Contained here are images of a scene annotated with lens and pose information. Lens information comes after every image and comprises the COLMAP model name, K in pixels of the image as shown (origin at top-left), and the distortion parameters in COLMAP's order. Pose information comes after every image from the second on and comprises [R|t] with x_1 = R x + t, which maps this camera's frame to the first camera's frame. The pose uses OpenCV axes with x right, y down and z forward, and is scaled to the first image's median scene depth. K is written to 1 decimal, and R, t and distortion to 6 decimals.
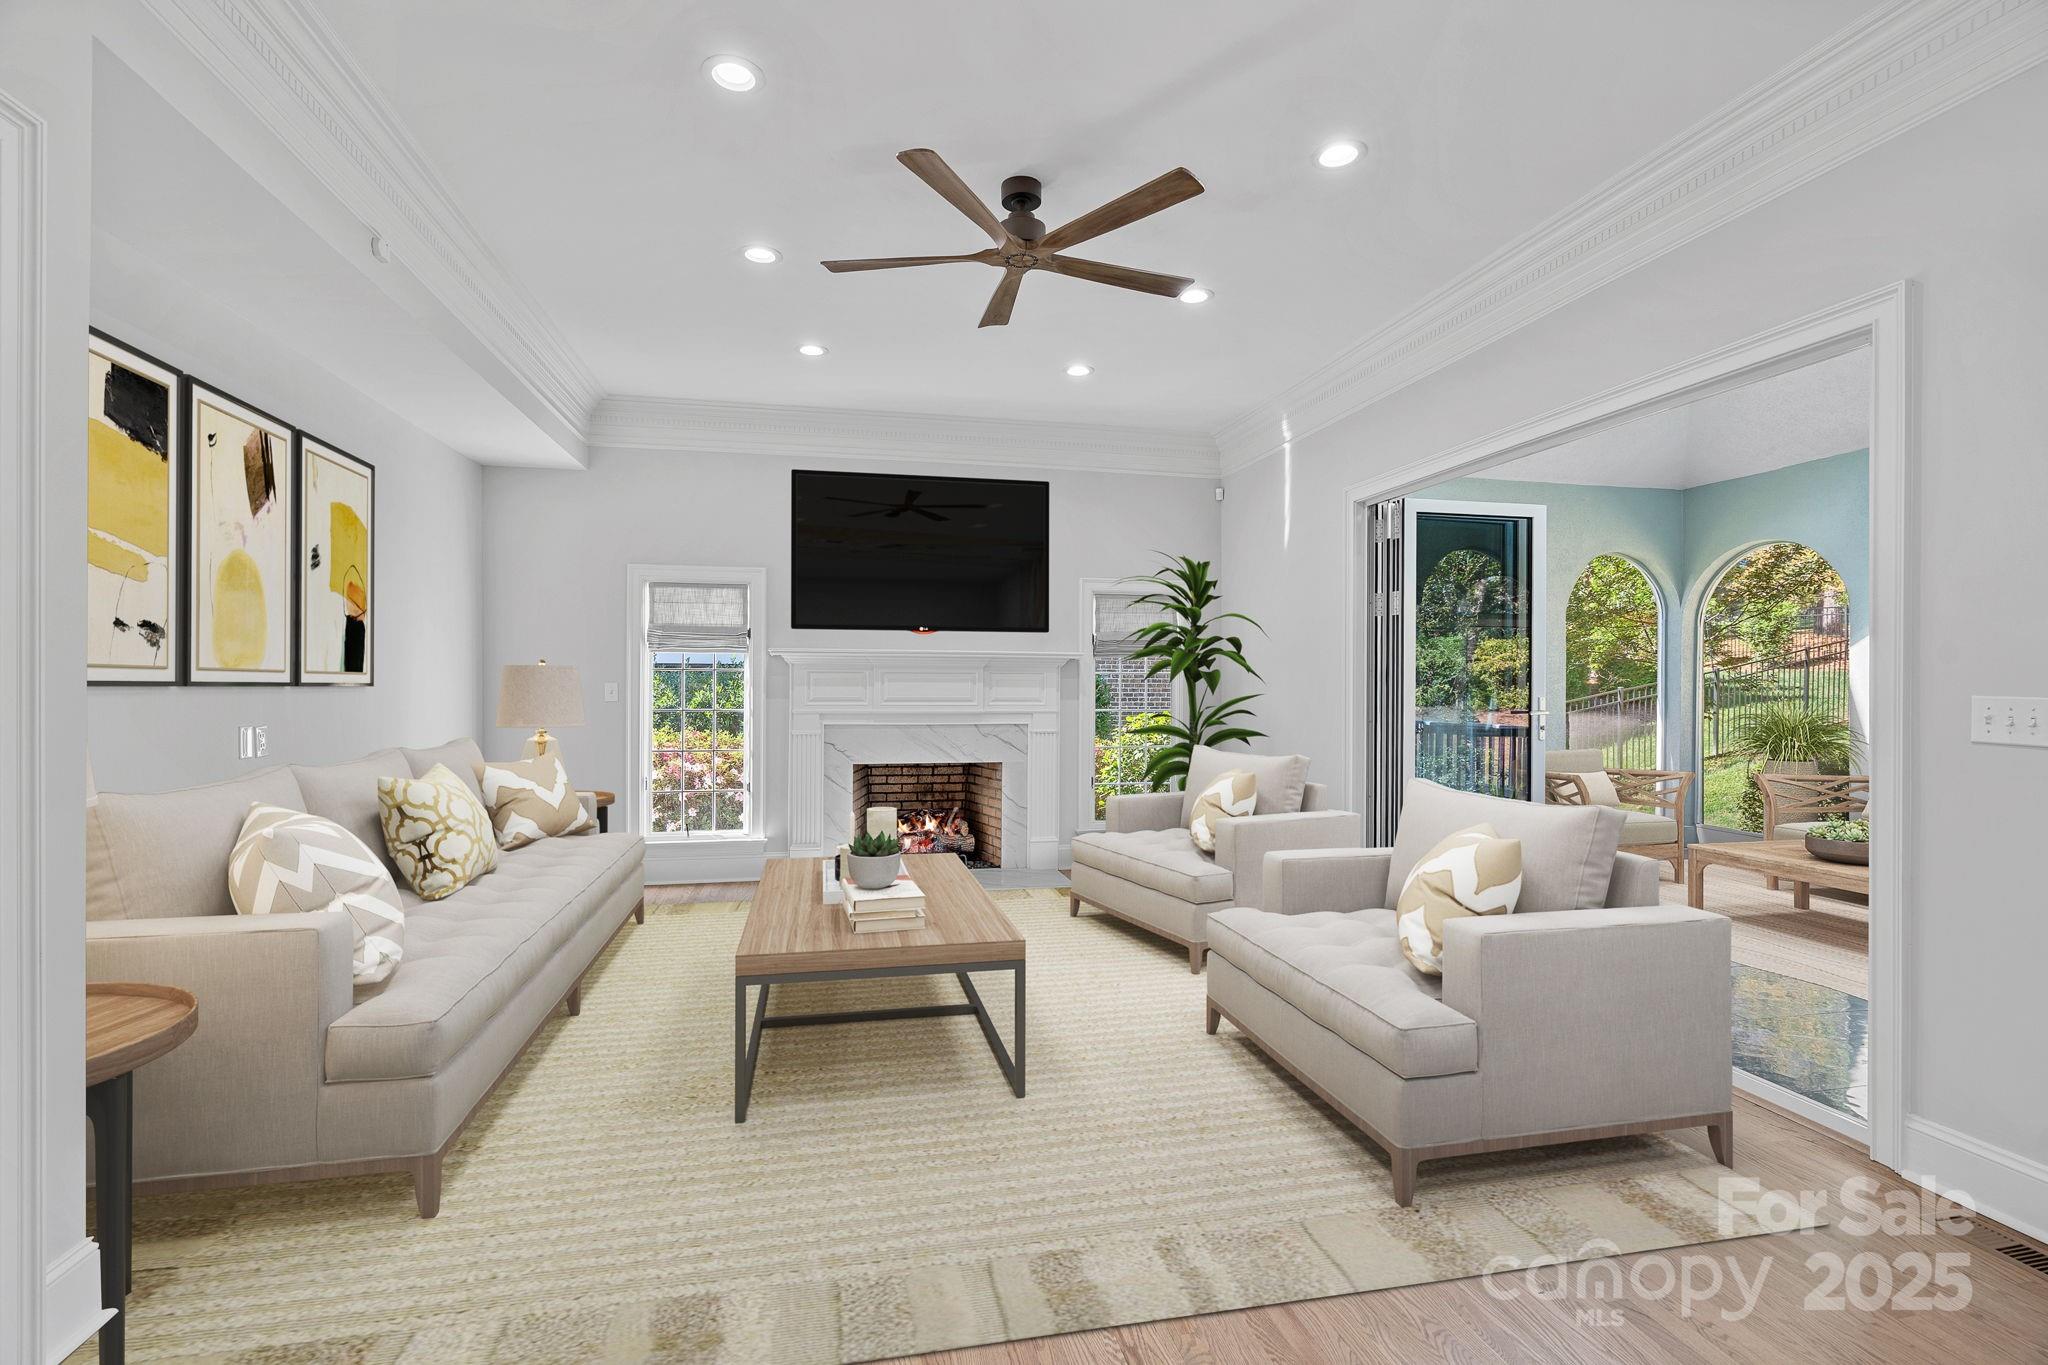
lens RADIAL K [[937.4, 0, 1027.5], [0, 937.4, 682.6], [0, 0, 1]] dist [-0.001279, 0.000692]
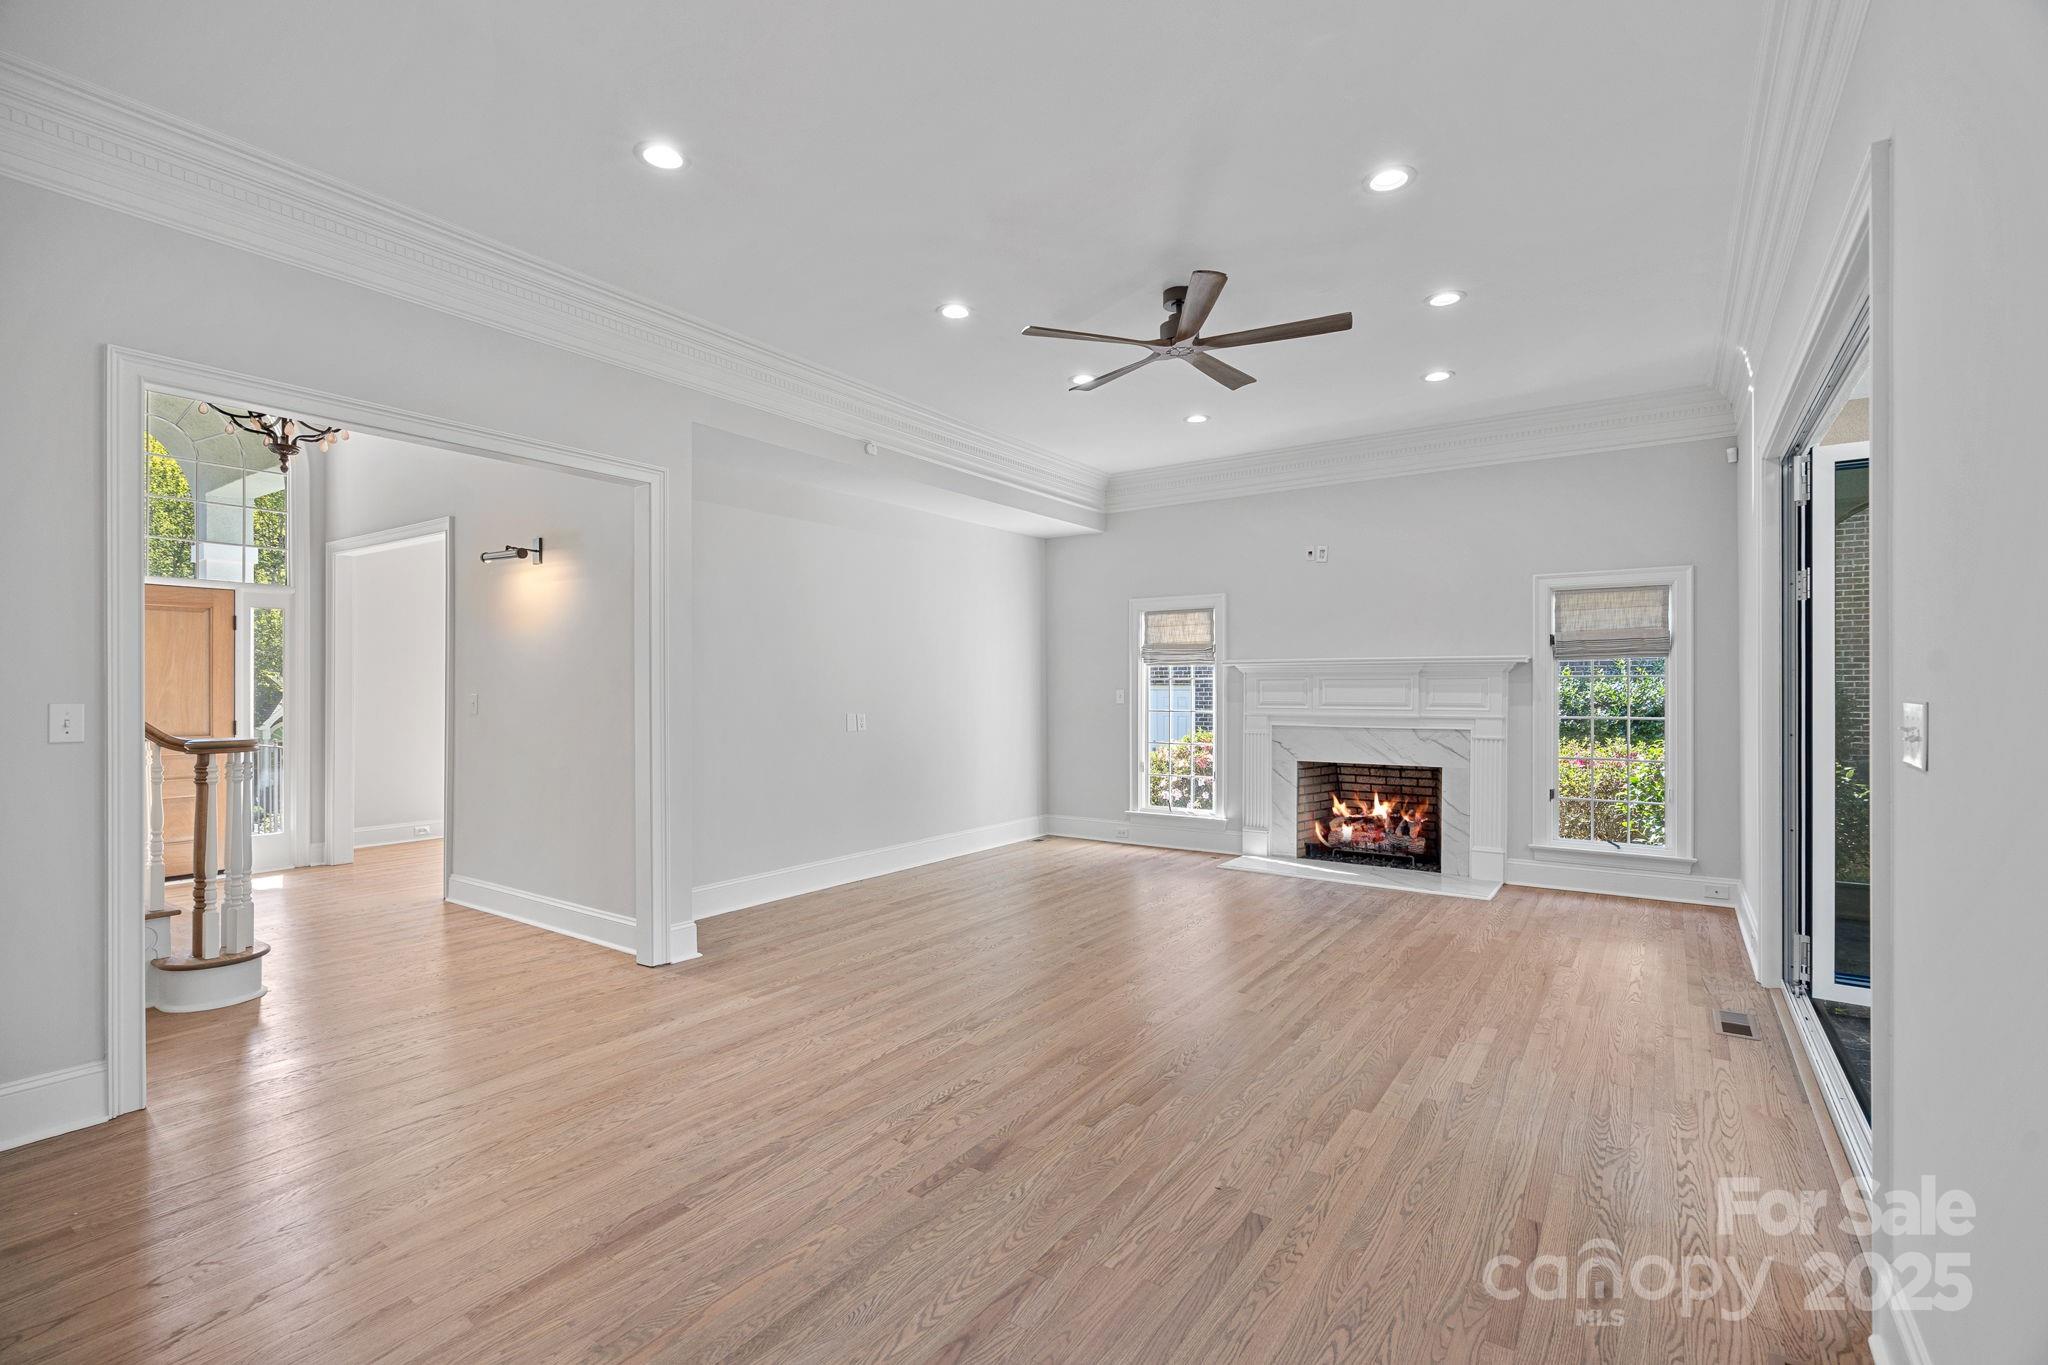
lens RADIAL K [[937.4, 0, 1033.4], [0, 937.4, 686.8], [0, 0, 1]] dist [-0.001279, 0.000692]
pose [[0.682494, -0.005856, -0.730868, 0.424951], [0.004093, 0.999983, -0.004191, 0.001518], [0.730880, -0.000131, 0.682506, 0.000412]]
